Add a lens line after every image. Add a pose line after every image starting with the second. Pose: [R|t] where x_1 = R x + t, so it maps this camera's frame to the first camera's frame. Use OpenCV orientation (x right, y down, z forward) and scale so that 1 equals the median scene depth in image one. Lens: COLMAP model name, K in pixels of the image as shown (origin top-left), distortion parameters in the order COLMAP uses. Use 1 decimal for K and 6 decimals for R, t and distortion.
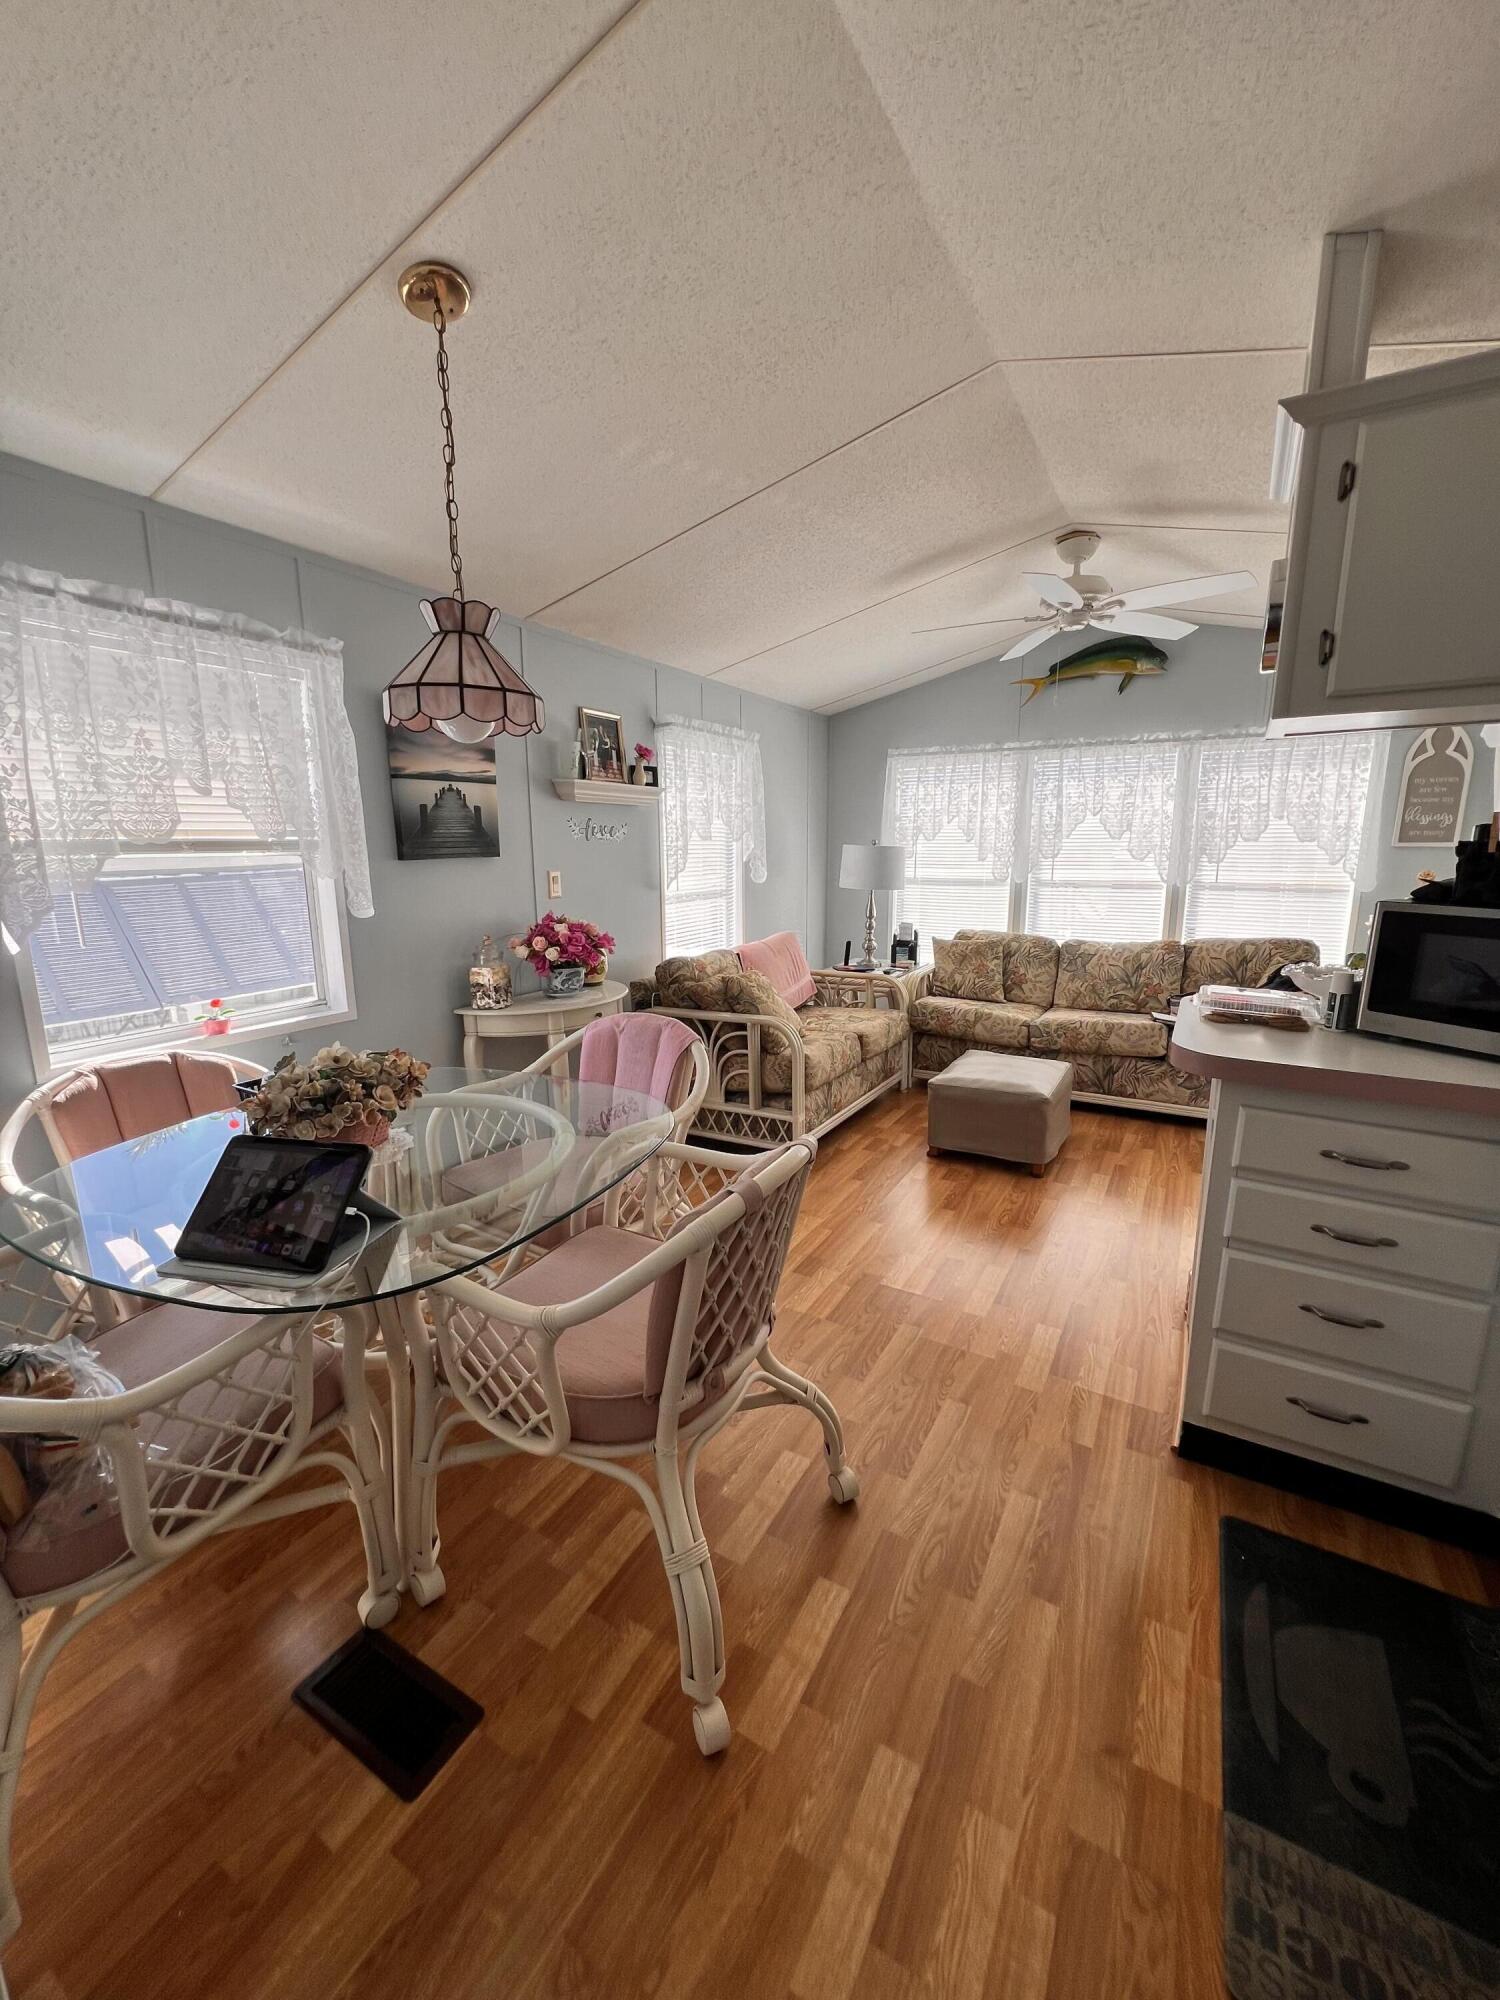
lens RADIAL K [[798.8, 0, 746.8], [0, 798.8, 998.2], [0, 0, 1]] dist [-0.000899, 0.000781]
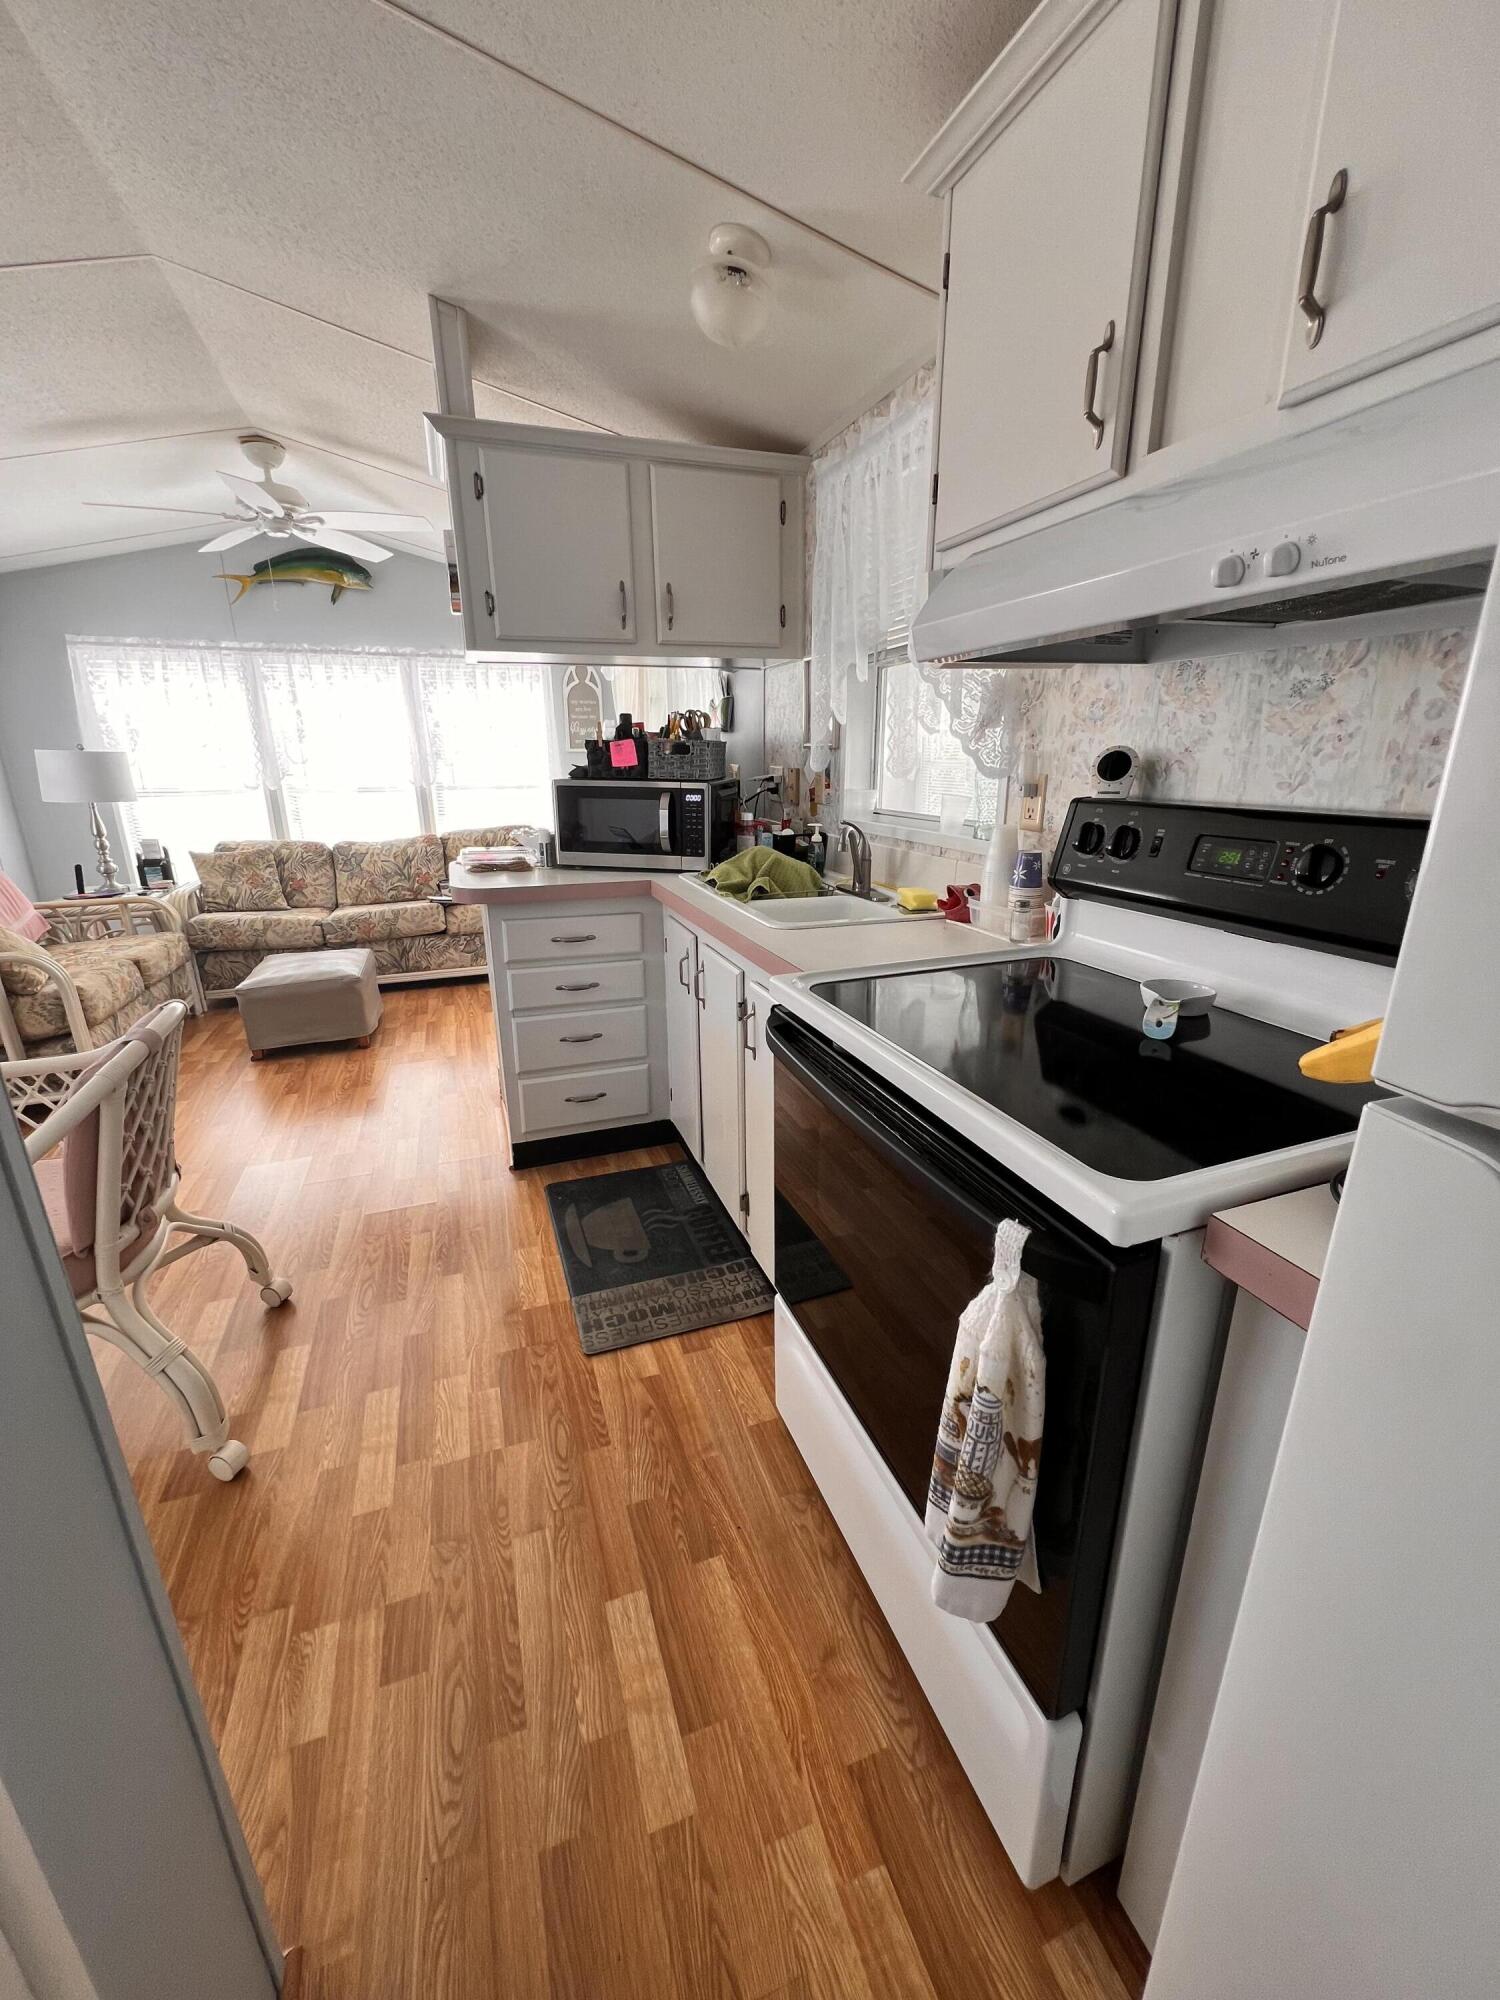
lens RADIAL K [[798.8, 0, 751.1], [0, 798.8, 1000.7], [0, 0, 1]] dist [-0.000899, 0.000781]
pose [[0.641020, -0.226632, 0.733302, -0.102664], [0.148574, 0.973980, 0.171138, 0.045493], [-0.753007, -0.000754, 0.658012, -0.161445]]
